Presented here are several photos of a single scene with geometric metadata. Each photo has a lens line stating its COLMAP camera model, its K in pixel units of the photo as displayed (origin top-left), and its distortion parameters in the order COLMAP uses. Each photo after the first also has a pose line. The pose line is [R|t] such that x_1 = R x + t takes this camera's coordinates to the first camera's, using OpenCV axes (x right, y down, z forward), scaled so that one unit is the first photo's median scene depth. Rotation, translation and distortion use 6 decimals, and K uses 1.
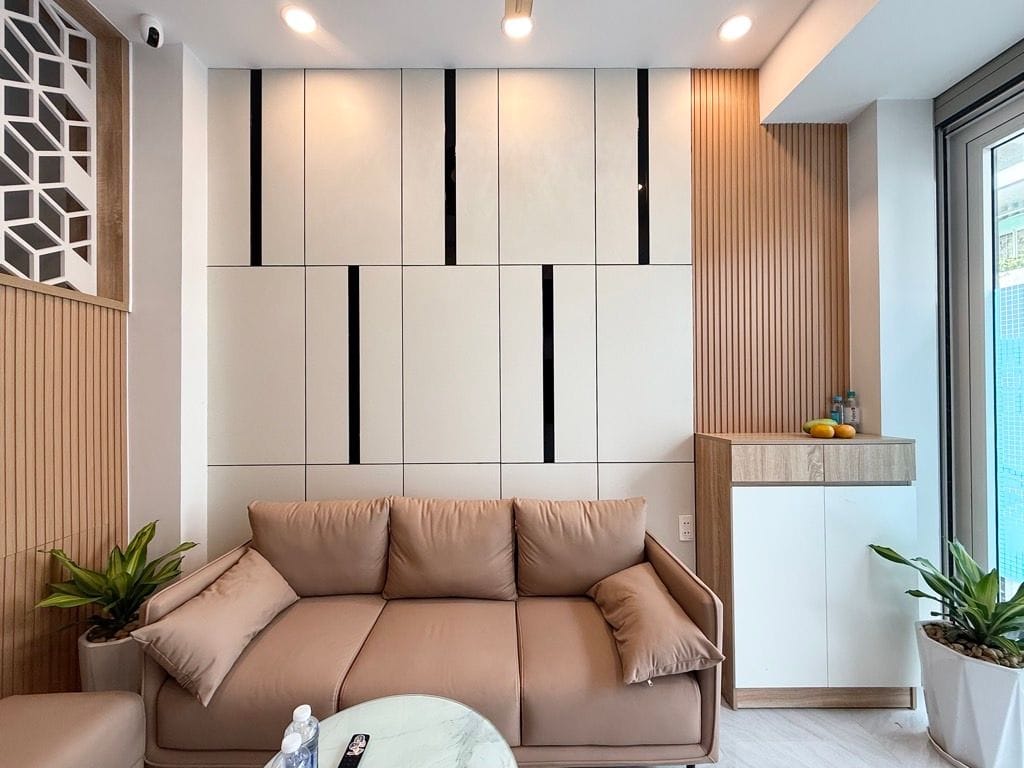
lens RADIAL K [[412.8, 0, 481.6], [0, 412.8, 387.3], [0, 0, 1]] dist [0.001071, 0.000120]
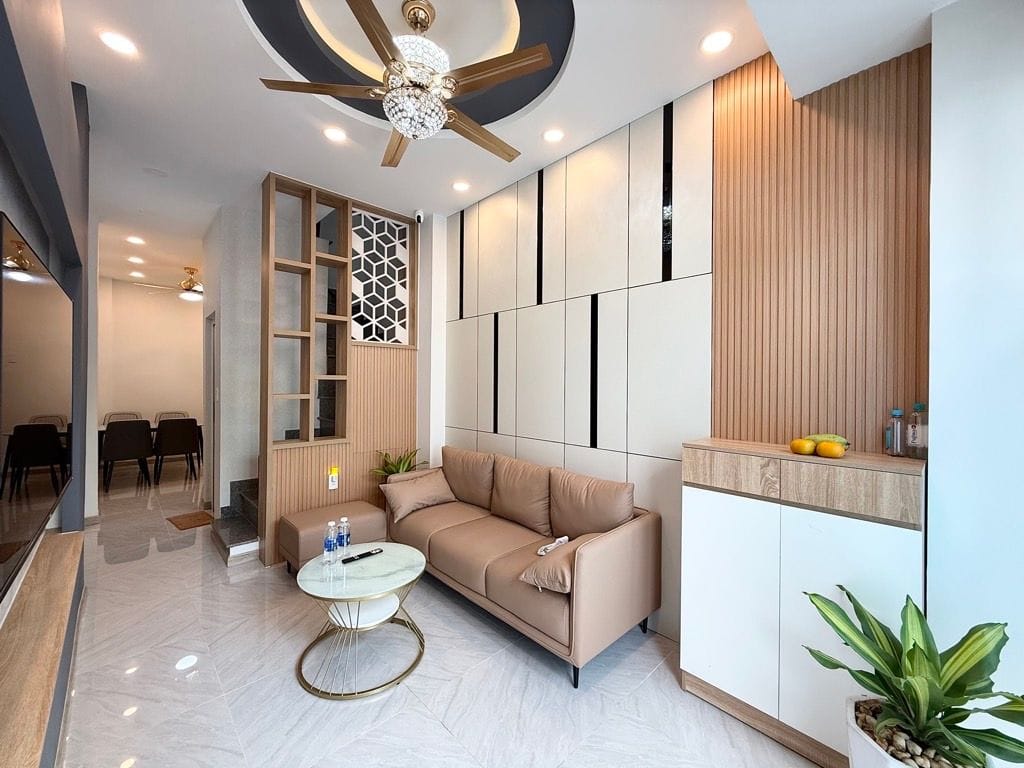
lens RADIAL K [[407.7, 0, 508.9], [0, 407.7, 382.5], [0, 0, 1]] dist [-0.000635, 0.000006]
pose [[0.671759, 0.009926, -0.740703, 1.045164], [-0.004113, 0.999945, 0.009669, -0.037605], [0.740759, -0.003449, 0.671763, -0.058665]]
